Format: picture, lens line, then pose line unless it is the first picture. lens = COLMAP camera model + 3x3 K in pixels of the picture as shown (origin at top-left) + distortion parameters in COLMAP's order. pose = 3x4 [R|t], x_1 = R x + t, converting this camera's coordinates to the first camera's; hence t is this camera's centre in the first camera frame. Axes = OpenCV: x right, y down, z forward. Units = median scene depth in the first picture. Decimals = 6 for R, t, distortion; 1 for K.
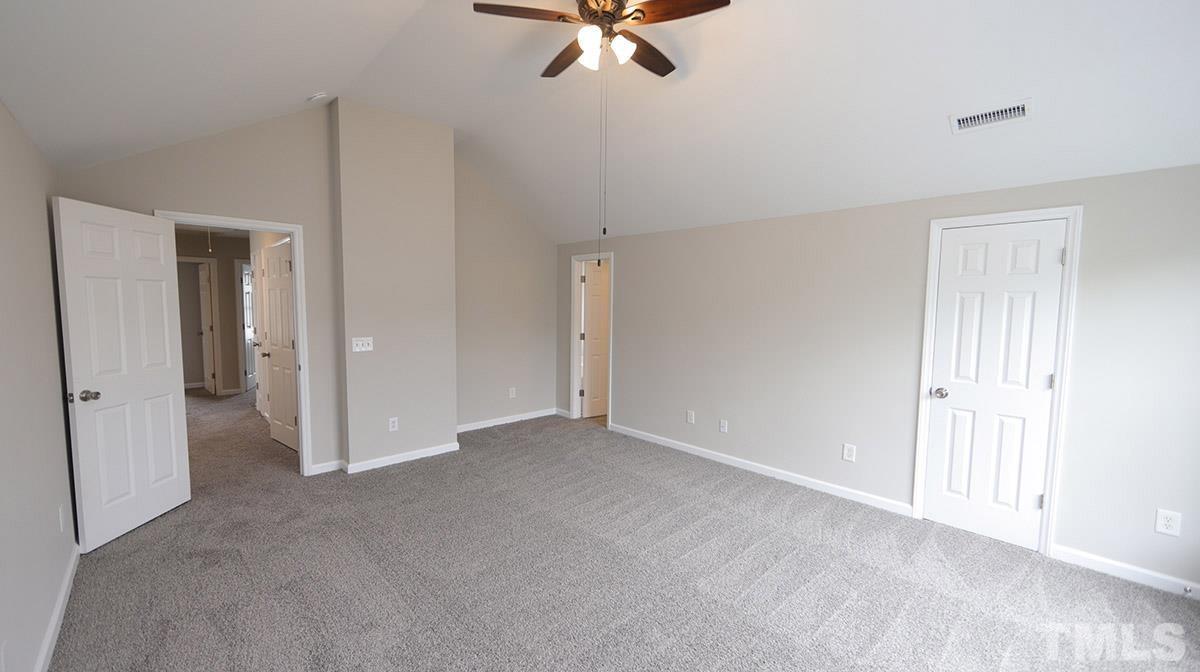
lens RADIAL K [[469.6, 0, 602.4], [0, 469.6, 337.1], [0, 0, 1]] dist [0.001772, 0.000208]
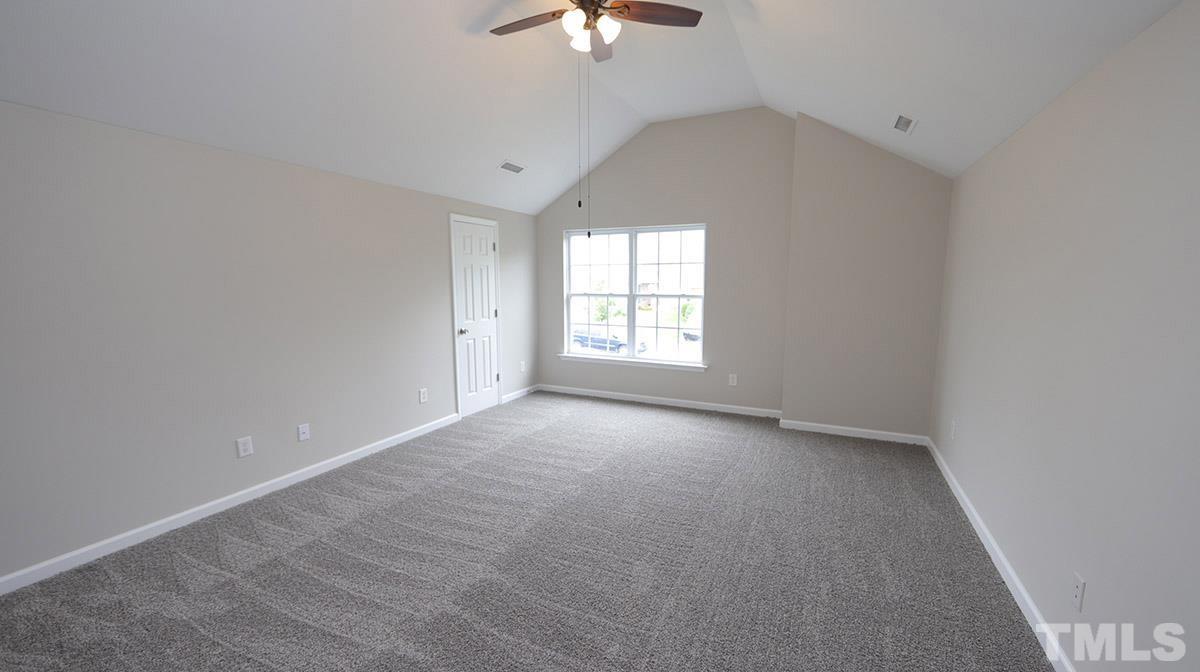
lens RADIAL K [[469.6, 0, 602.4], [0, 469.6, 337.1], [0, 0, 1]] dist [0.001772, 0.000208]
pose [[-0.347103, -0.129782, 0.928804, -0.917823], [0.063319, 0.984875, 0.161279, -0.085414], [-0.935687, 0.114791, -0.333635, 1.183669]]
